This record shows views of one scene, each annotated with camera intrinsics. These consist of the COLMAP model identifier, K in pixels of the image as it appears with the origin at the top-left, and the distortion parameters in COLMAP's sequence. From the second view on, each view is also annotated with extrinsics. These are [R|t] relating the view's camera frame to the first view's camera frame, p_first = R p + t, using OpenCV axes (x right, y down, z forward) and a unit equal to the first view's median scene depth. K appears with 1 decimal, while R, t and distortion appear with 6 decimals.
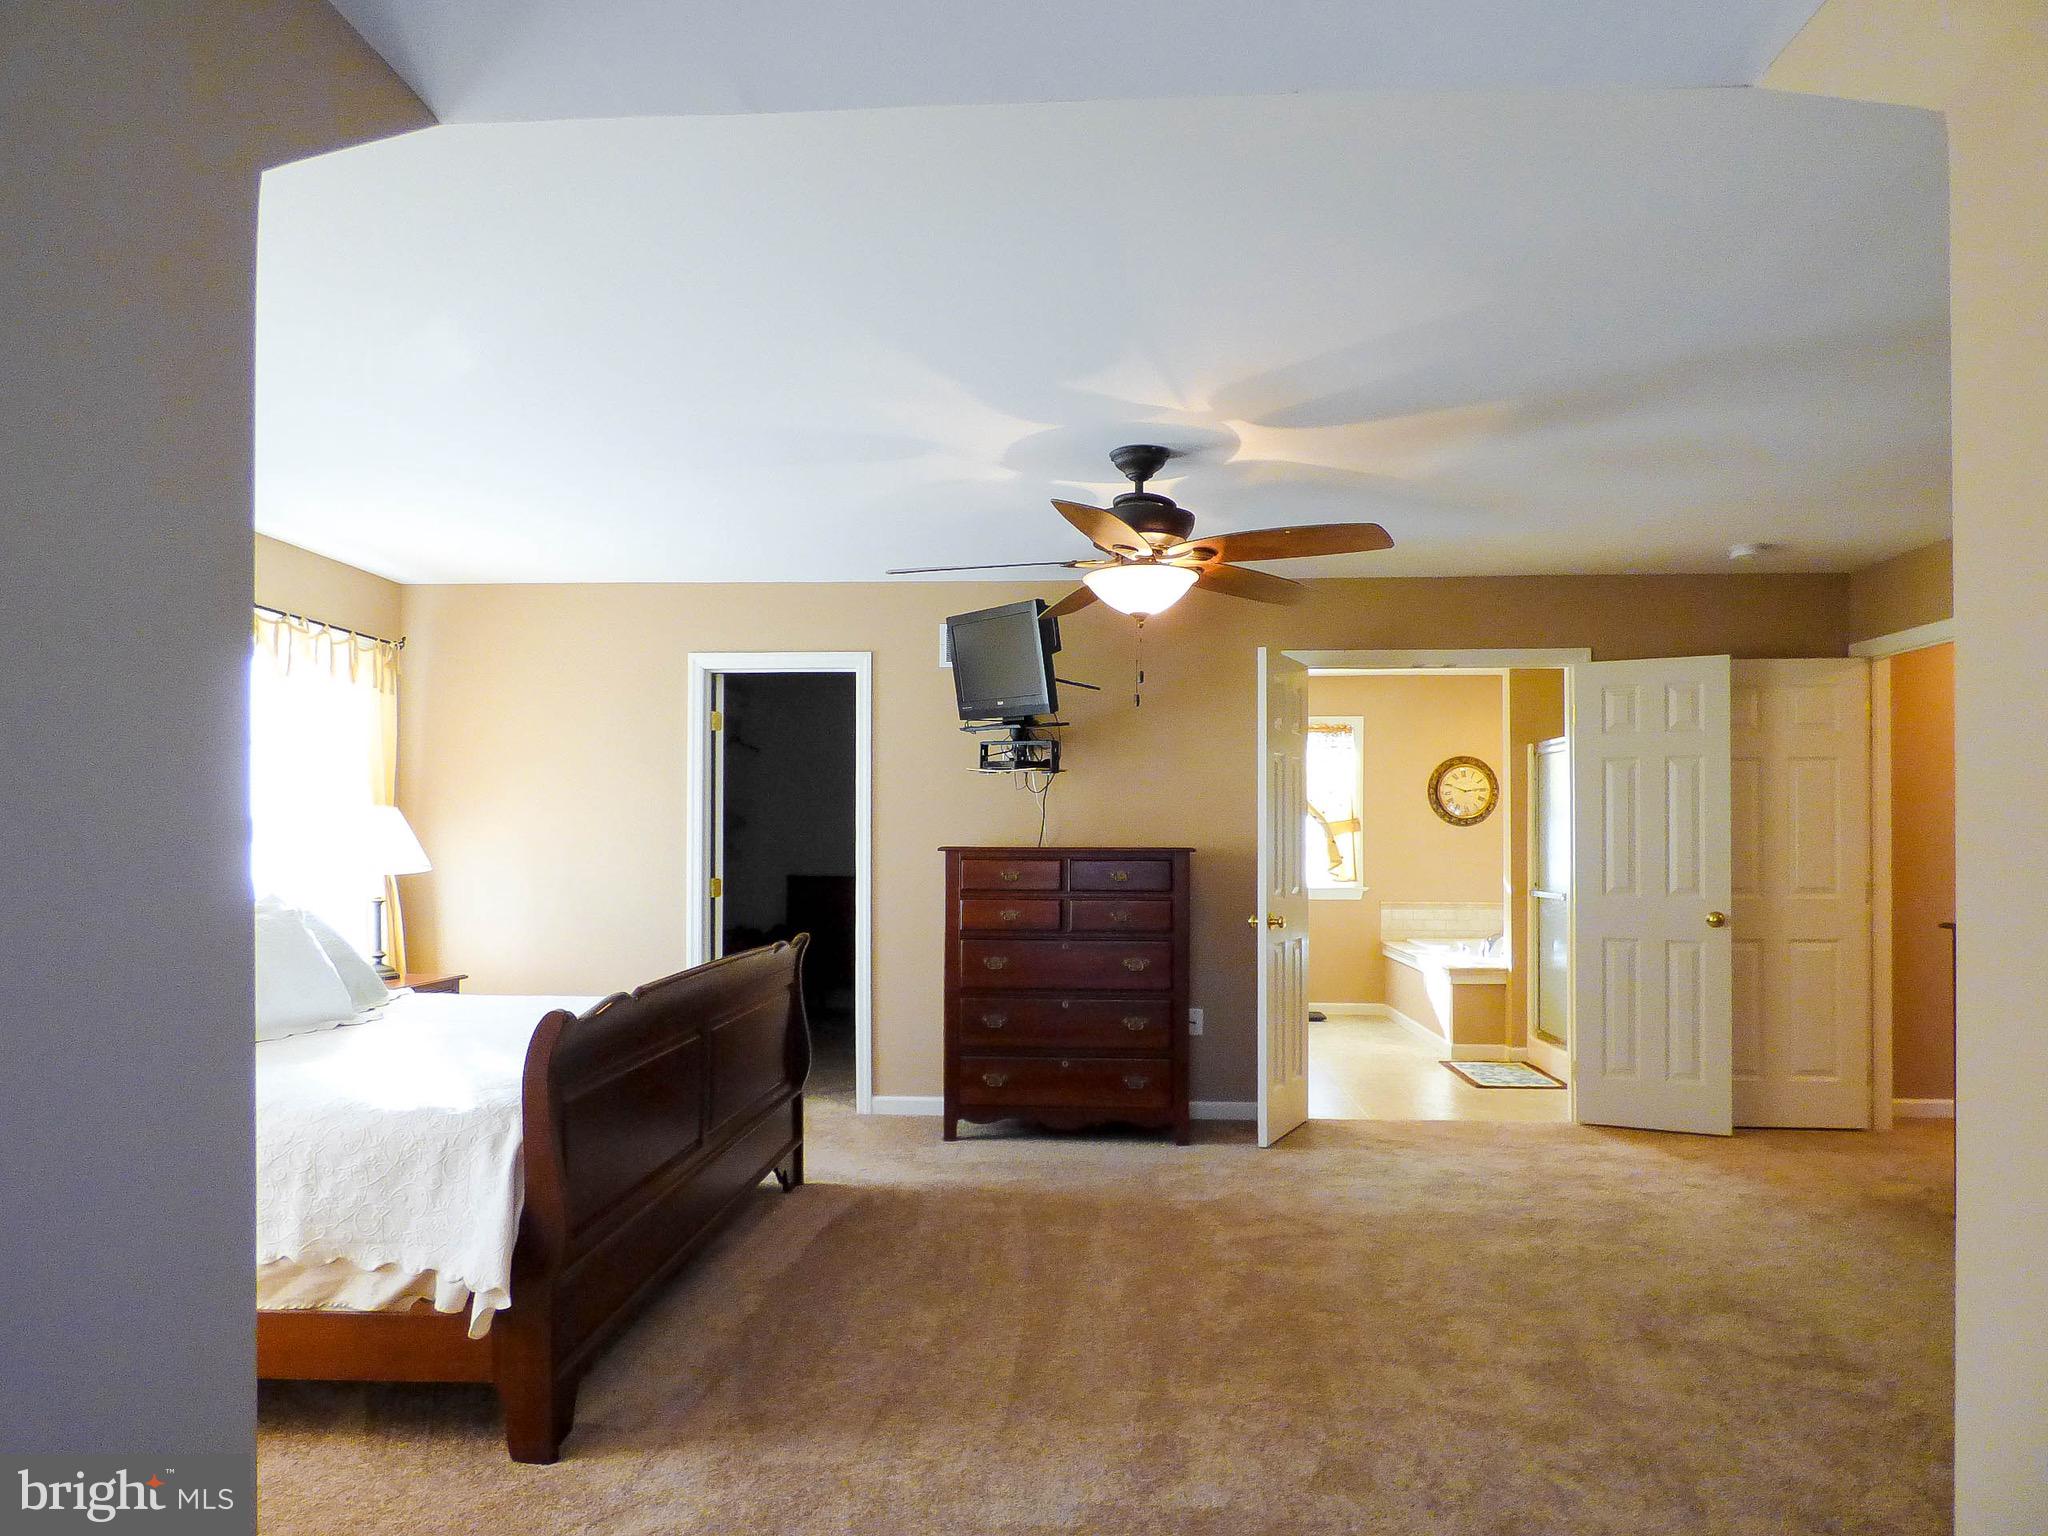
lens RADIAL K [[1234.1, 0, 1001.4], [0, 1234.1, 836.6], [0, 0, 1]] dist [-0.017761, 0.000175]
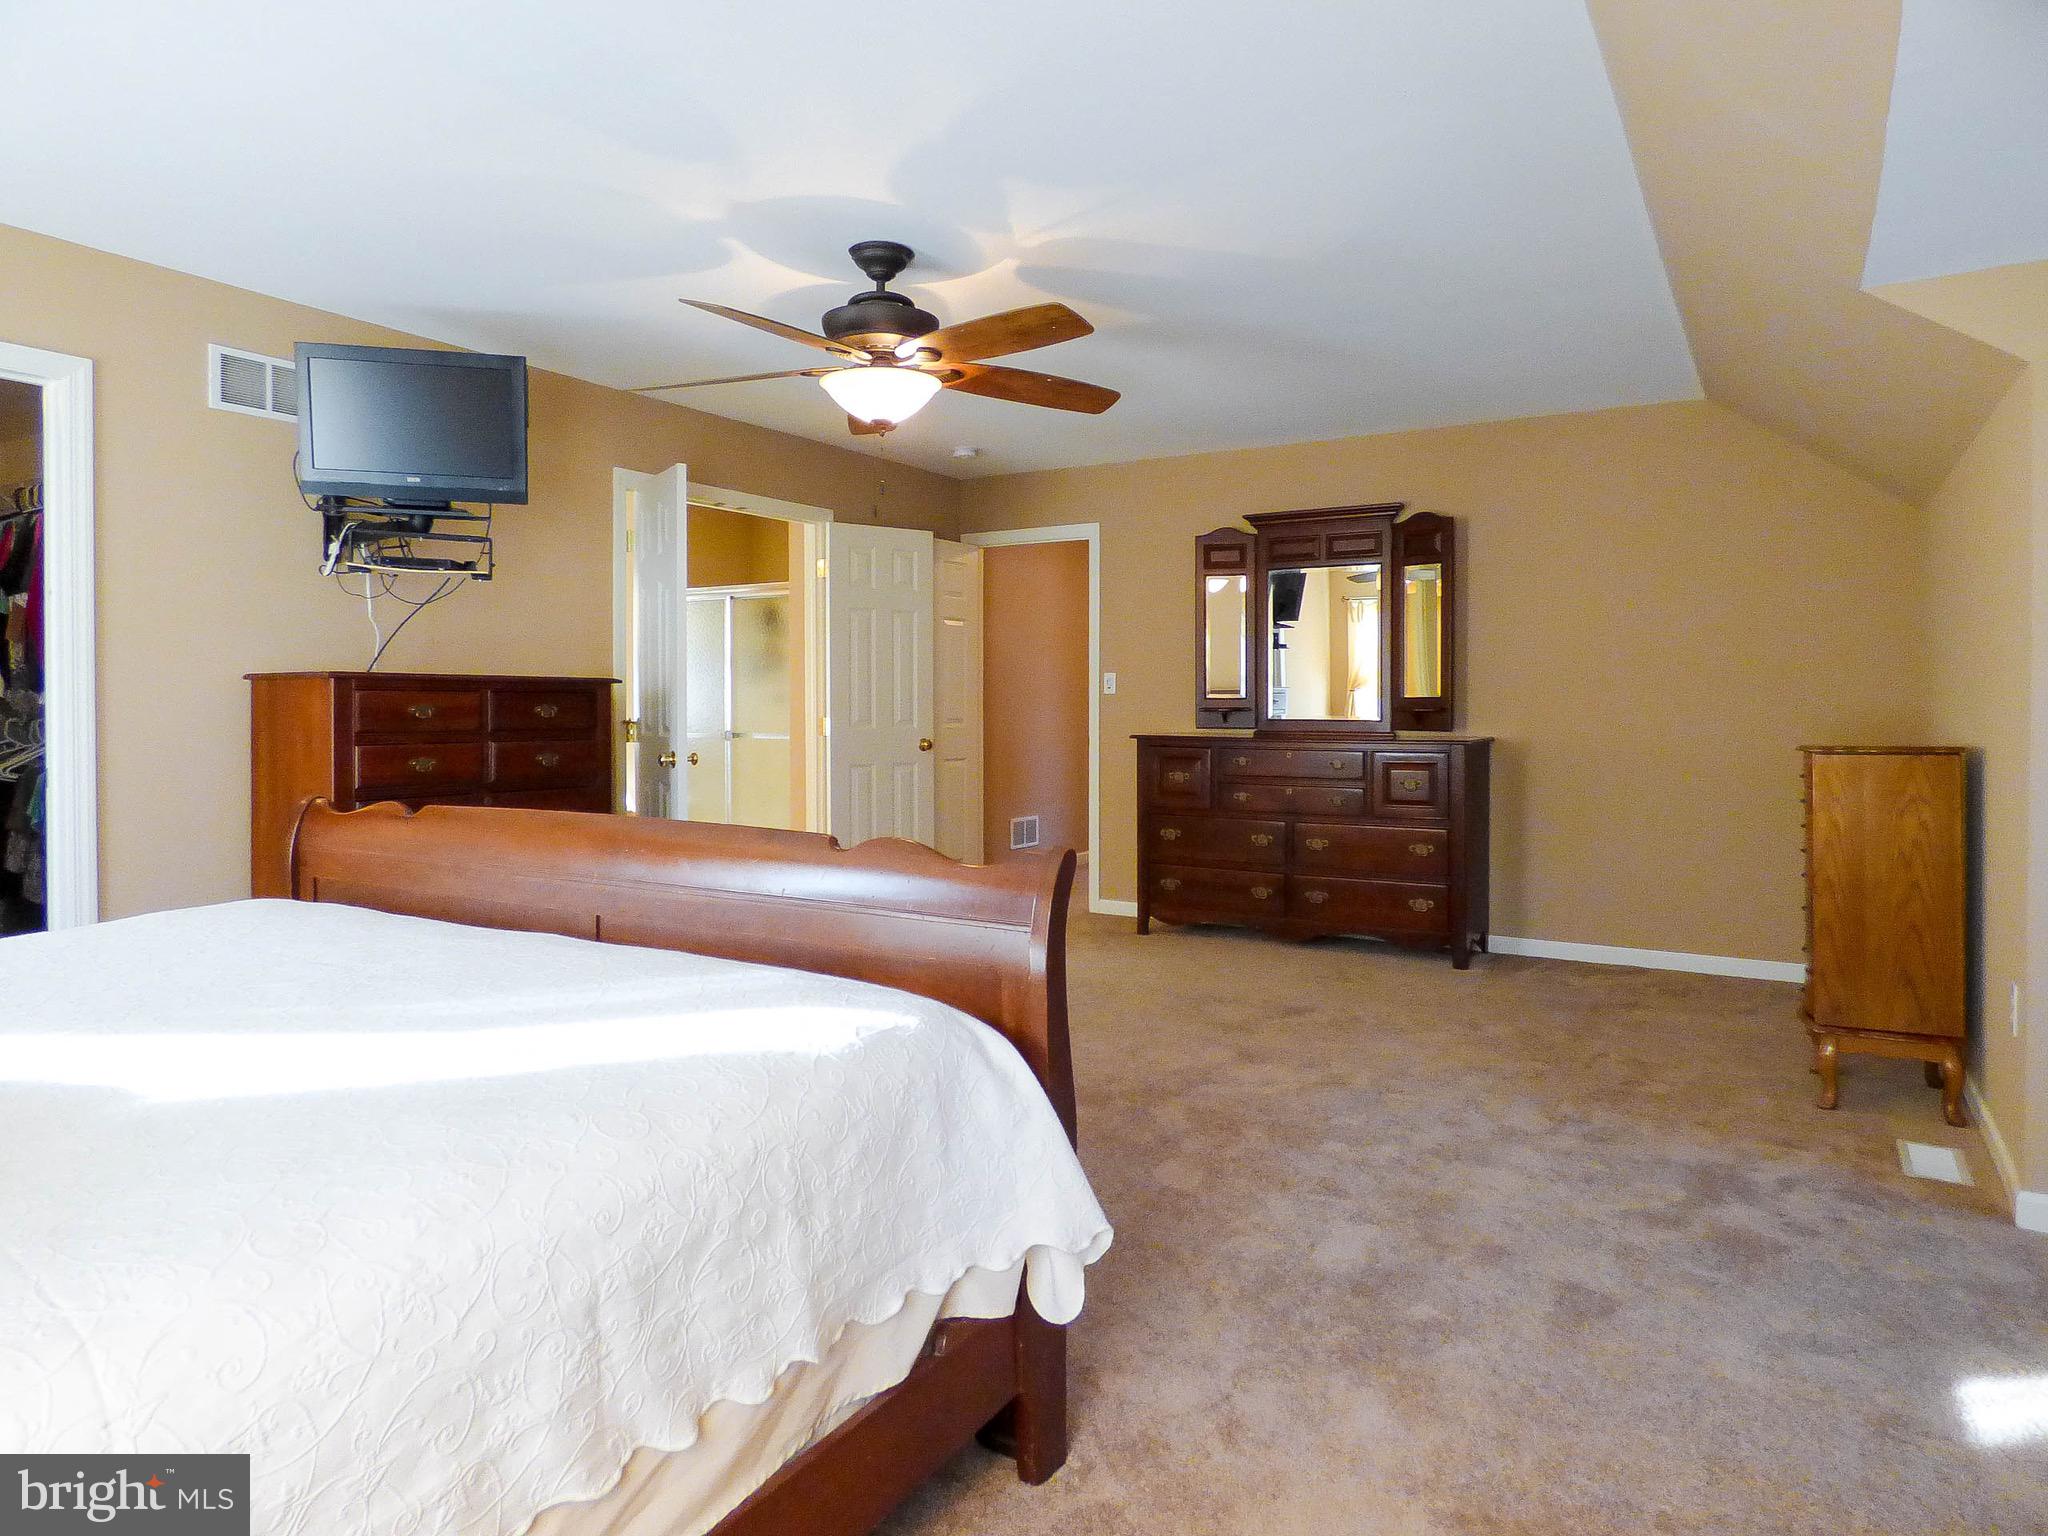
lens RADIAL K [[1263.3, 0, 1000.8], [0, 1263.3, 711.8], [0, 0, 1]] dist [-0.013024, 0.002257]
pose [[0.469637, -0.004629, 0.882847, -0.333846], [0.001203, 0.999989, 0.004604, 0.019242], [-0.882859, -0.001100, 0.469638, 0.217689]]
